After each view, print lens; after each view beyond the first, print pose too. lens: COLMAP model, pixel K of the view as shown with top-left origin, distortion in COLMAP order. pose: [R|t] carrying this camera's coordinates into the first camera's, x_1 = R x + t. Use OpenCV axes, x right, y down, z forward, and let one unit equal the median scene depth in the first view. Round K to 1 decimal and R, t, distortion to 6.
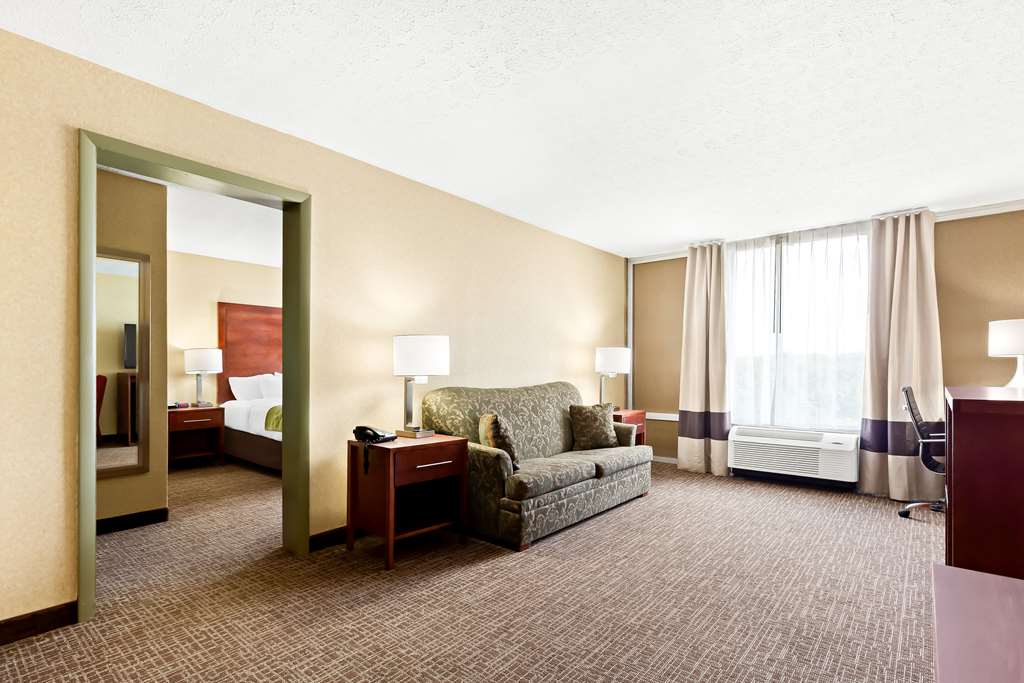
lens RADIAL K [[498.0, 0, 518.5], [0, 498.0, 370.0], [0, 0, 1]] dist [0.006071, -0.000046]
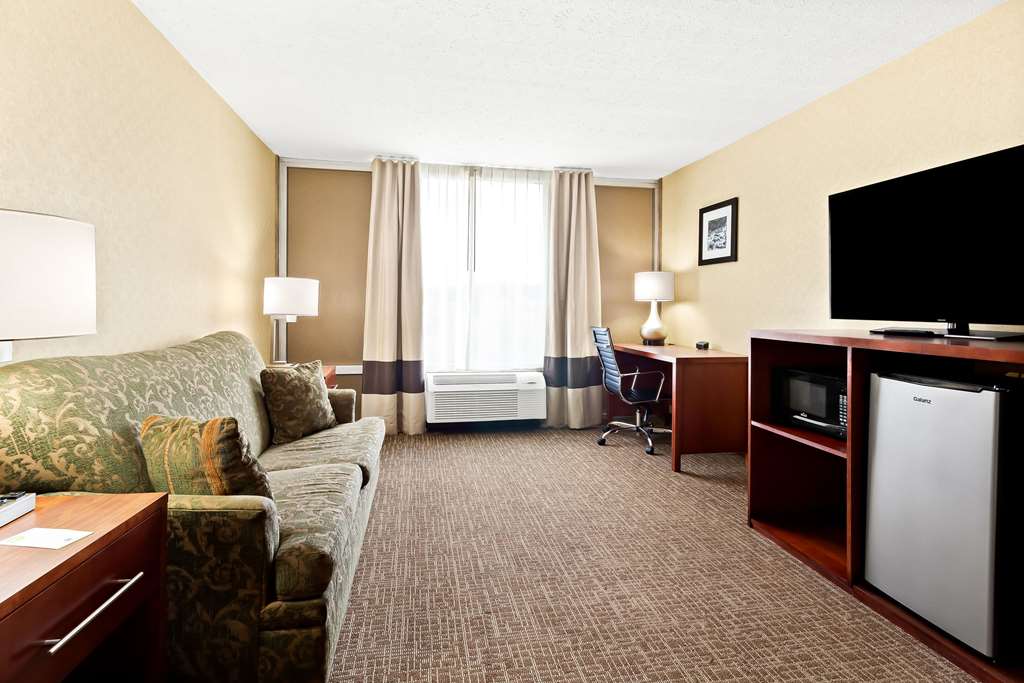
lens RADIAL K [[498.0, 0, 519.5], [0, 498.0, 311.6], [0, 0, 1]] dist [0.006071, -0.000046]
pose [[0.651883, -0.004927, 0.758304, -0.152122], [-0.001683, 0.999967, 0.007943, -0.006784], [-0.758318, -0.006454, 0.651853, 0.365366]]
